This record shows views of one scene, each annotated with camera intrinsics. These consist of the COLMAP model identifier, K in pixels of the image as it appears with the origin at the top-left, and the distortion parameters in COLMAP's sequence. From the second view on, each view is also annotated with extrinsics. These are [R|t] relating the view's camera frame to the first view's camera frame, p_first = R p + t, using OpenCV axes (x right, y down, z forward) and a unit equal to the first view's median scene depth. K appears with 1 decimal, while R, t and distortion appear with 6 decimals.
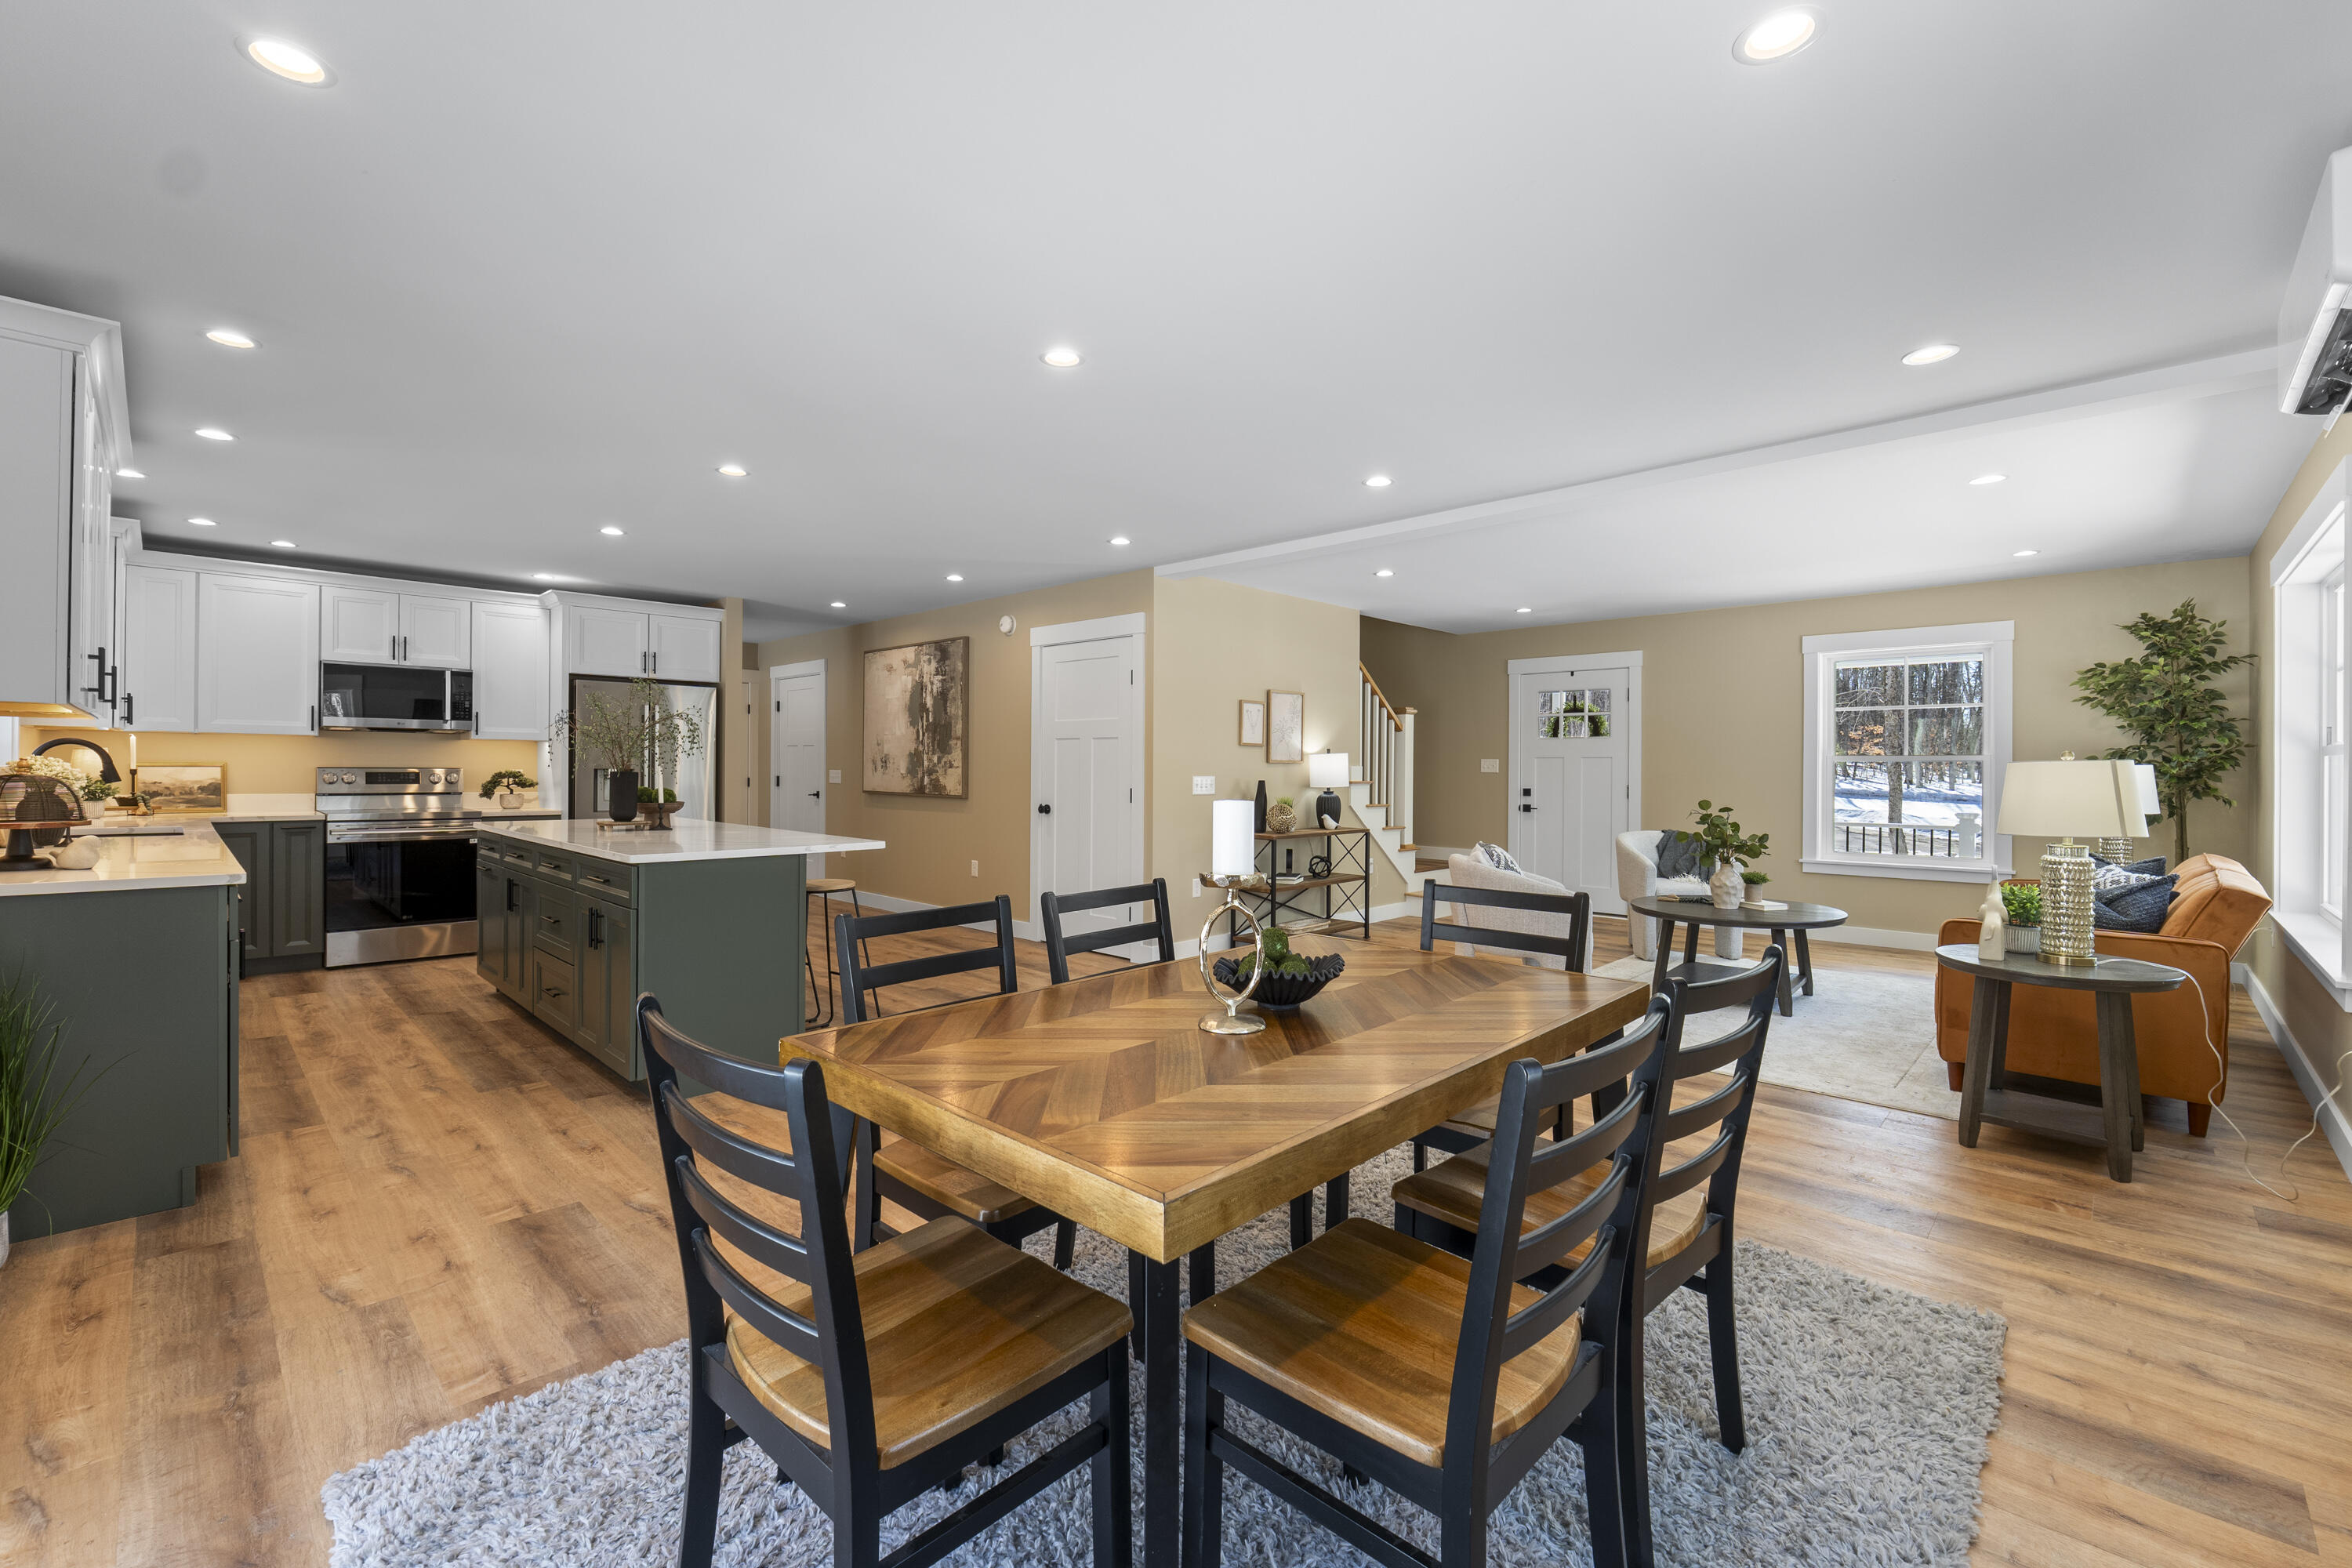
lens RADIAL K [[995.7, 0, 1162.5], [0, 995.7, 774.3], [0, 0, 1]] dist [-0.009714, -0.000132]
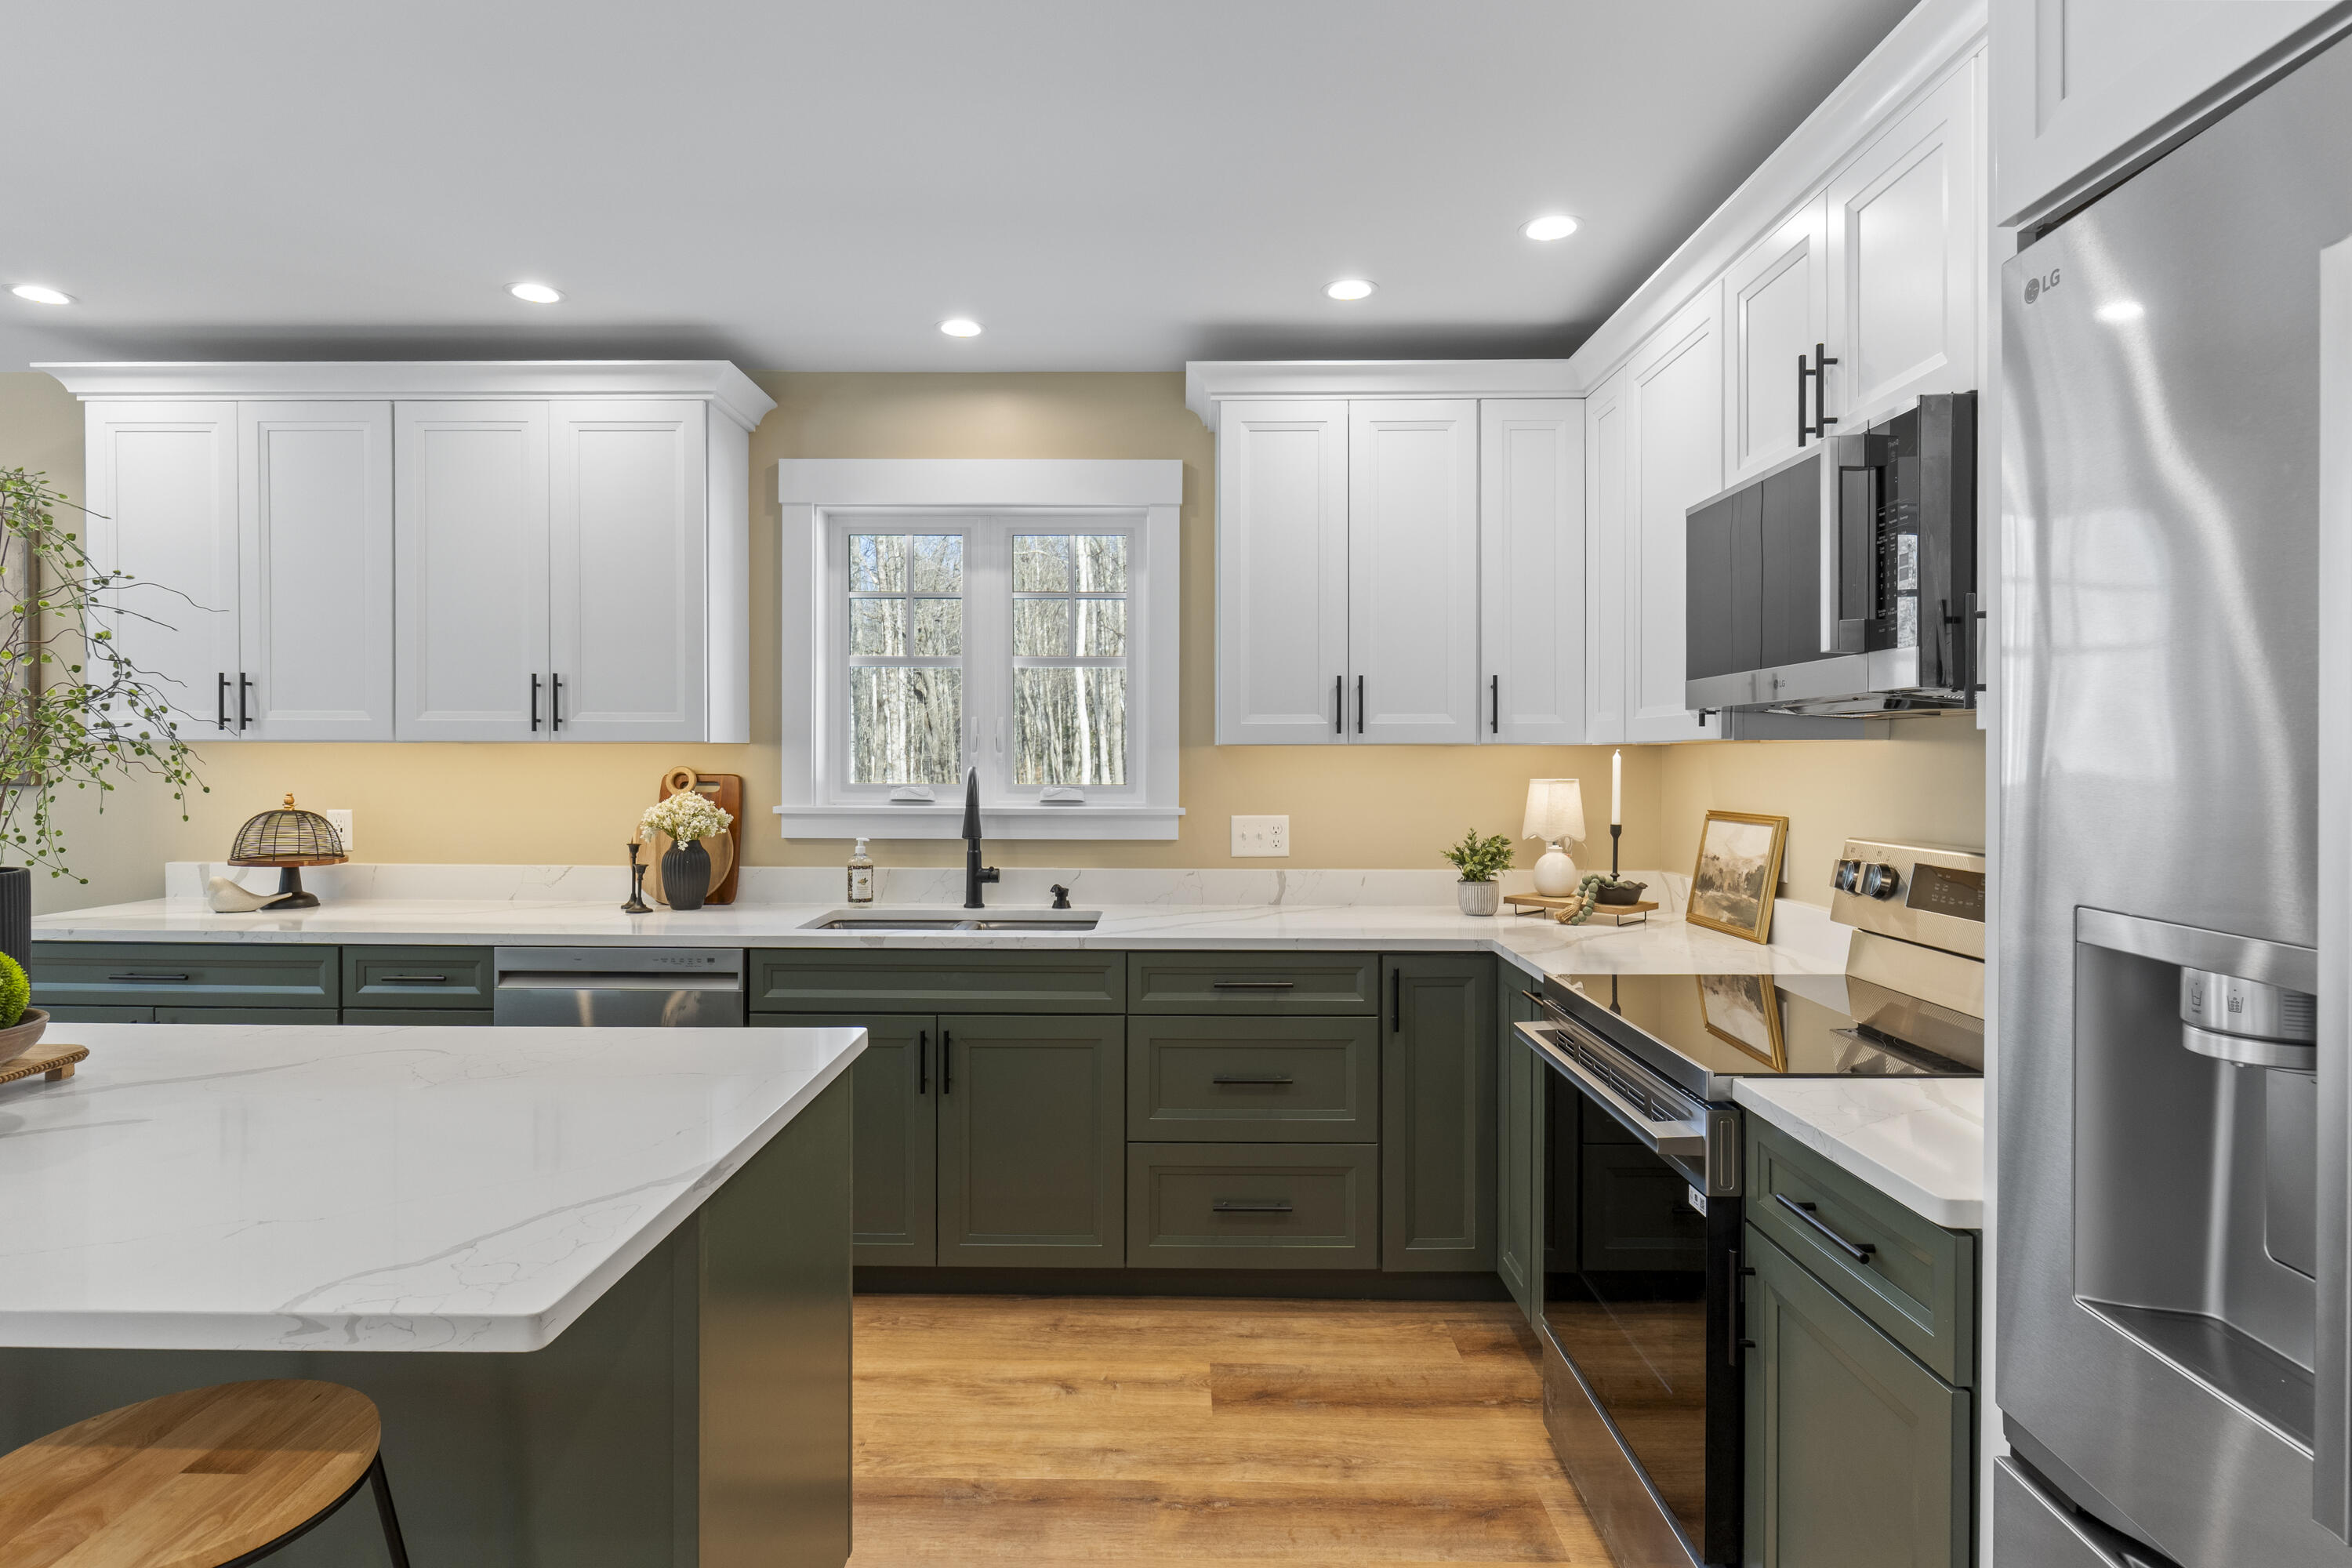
lens RADIAL K [[1289.1, 0, 1176.0], [0, 1289.1, 784.0], [0, 0, 1]] dist [0.015640, -0.000039]
pose [[-0.723152, -0.006195, -0.690661, -0.707096], [-0.010616, 0.999941, 0.002146, -0.032179], [0.690607, 0.008884, -0.723176, 1.998319]]
